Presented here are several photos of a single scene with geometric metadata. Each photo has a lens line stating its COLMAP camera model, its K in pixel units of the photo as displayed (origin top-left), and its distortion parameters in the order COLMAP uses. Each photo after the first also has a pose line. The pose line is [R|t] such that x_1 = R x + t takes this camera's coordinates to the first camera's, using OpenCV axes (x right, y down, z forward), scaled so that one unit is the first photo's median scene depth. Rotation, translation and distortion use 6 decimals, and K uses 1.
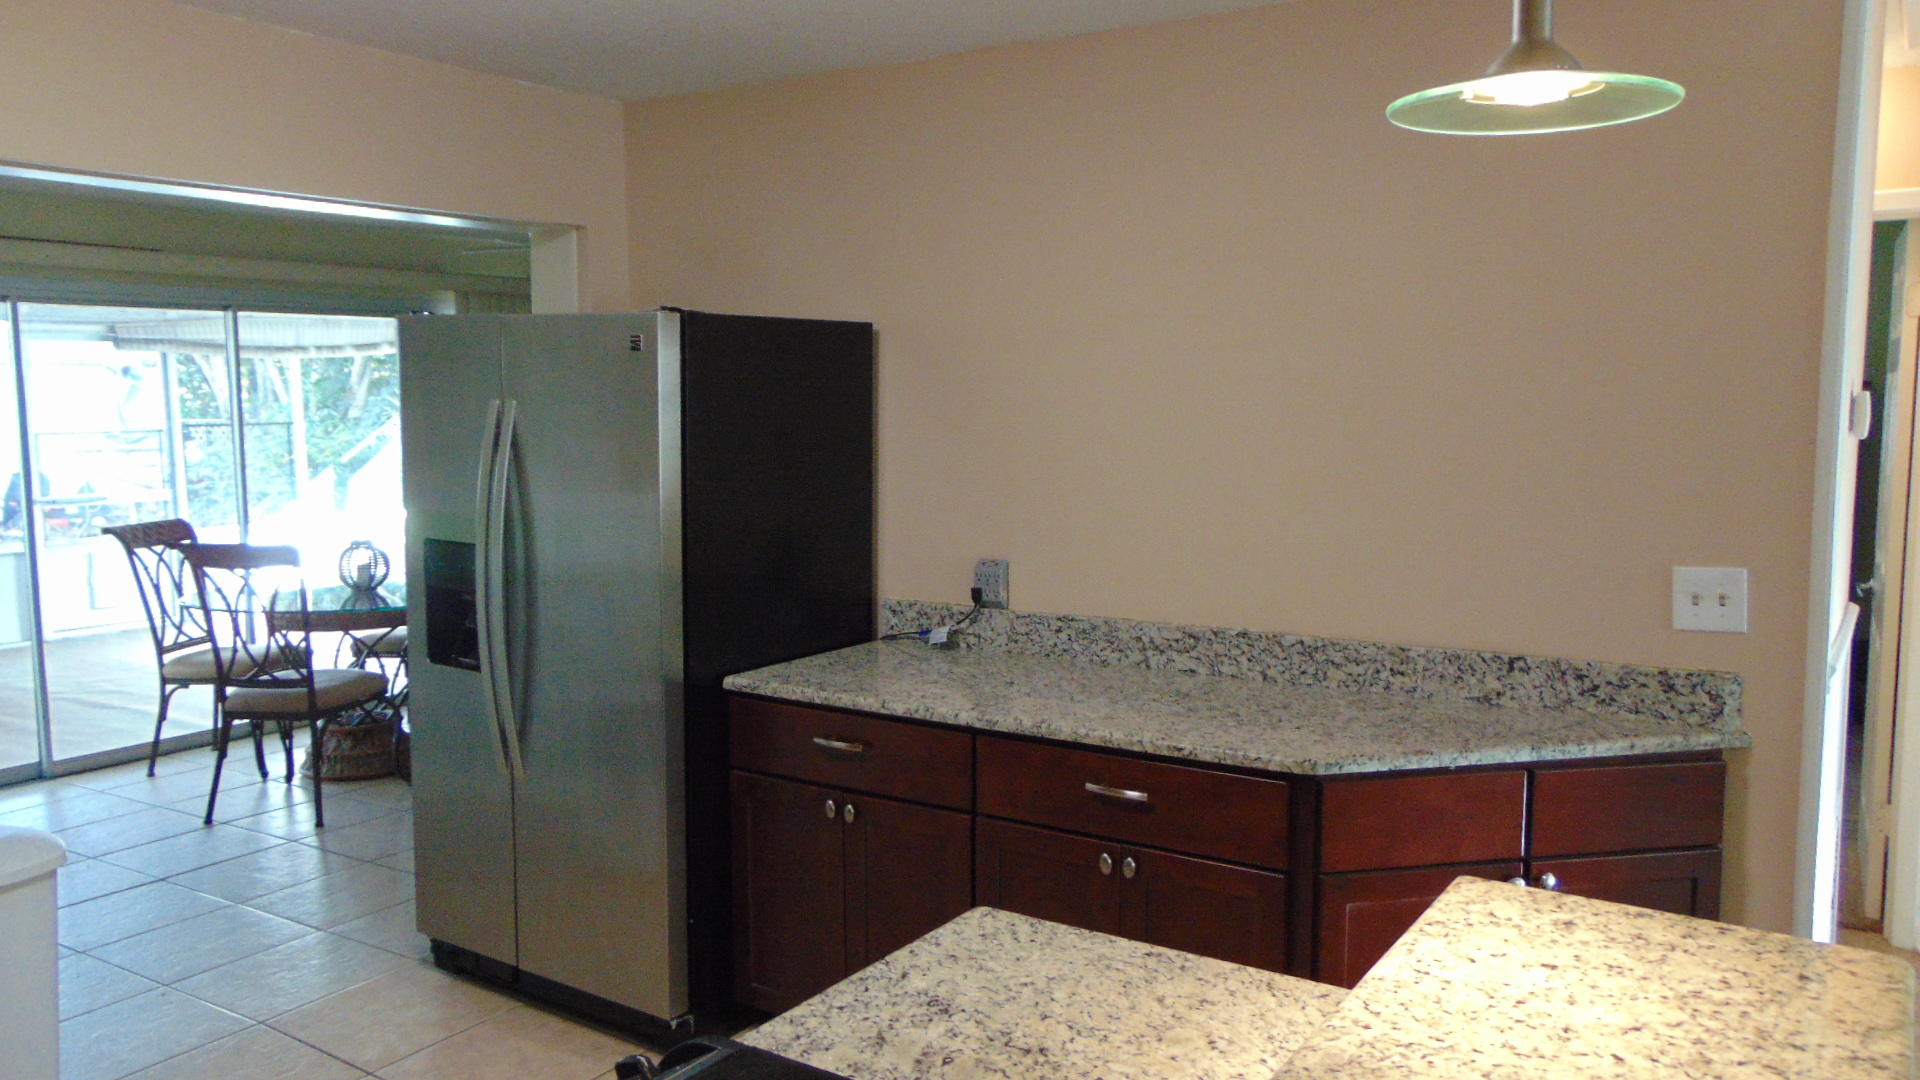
lens RADIAL K [[1465.5, 0, 975.0], [0, 1465.5, 538.3], [0, 0, 1]] dist [-0.038100, 0.135508]
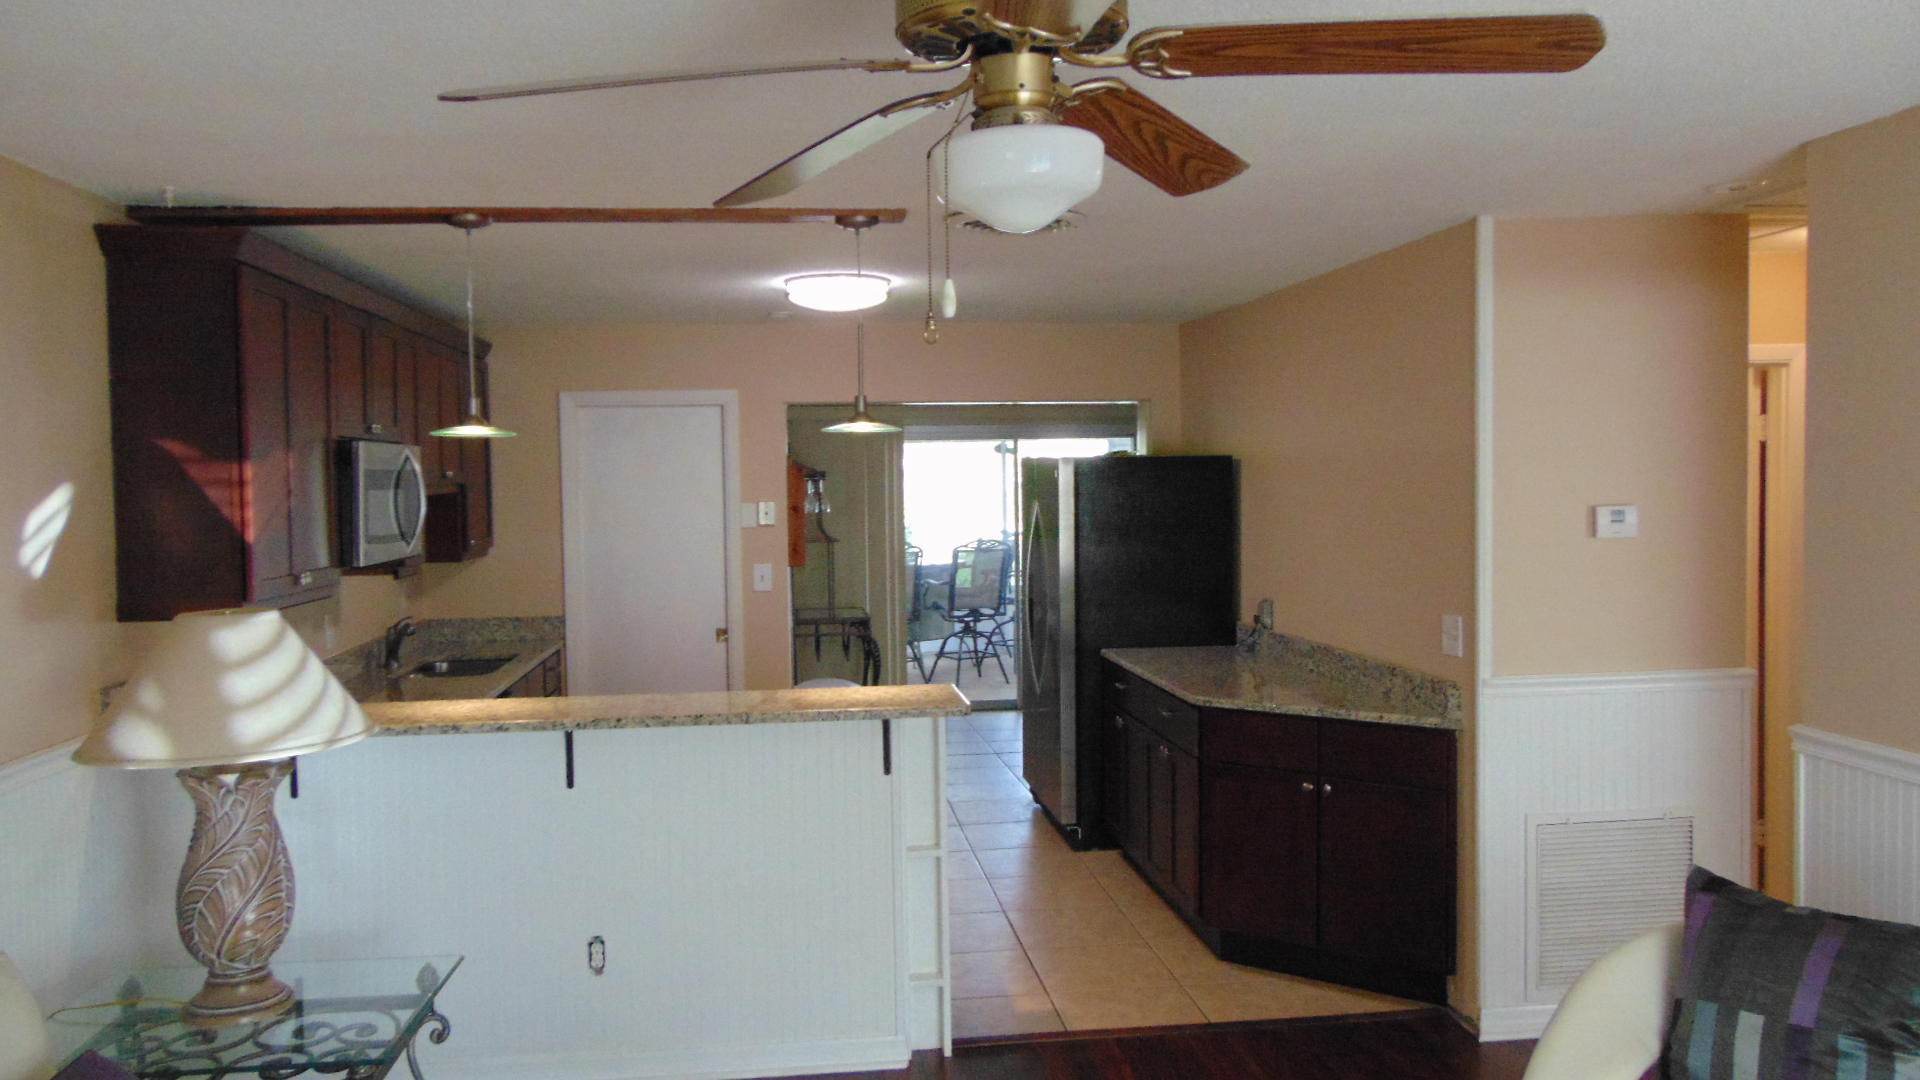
lens RADIAL K [[1465.5, 0, 975.0], [0, 1465.5, 538.3], [0, 0, 1]] dist [-0.038100, 0.135508]
pose [[0.638849, 0.023664, -0.768968, 1.065373], [-0.065425, 0.997577, -0.023655, 0.008010], [0.766545, 0.065422, 0.638850, -0.302273]]
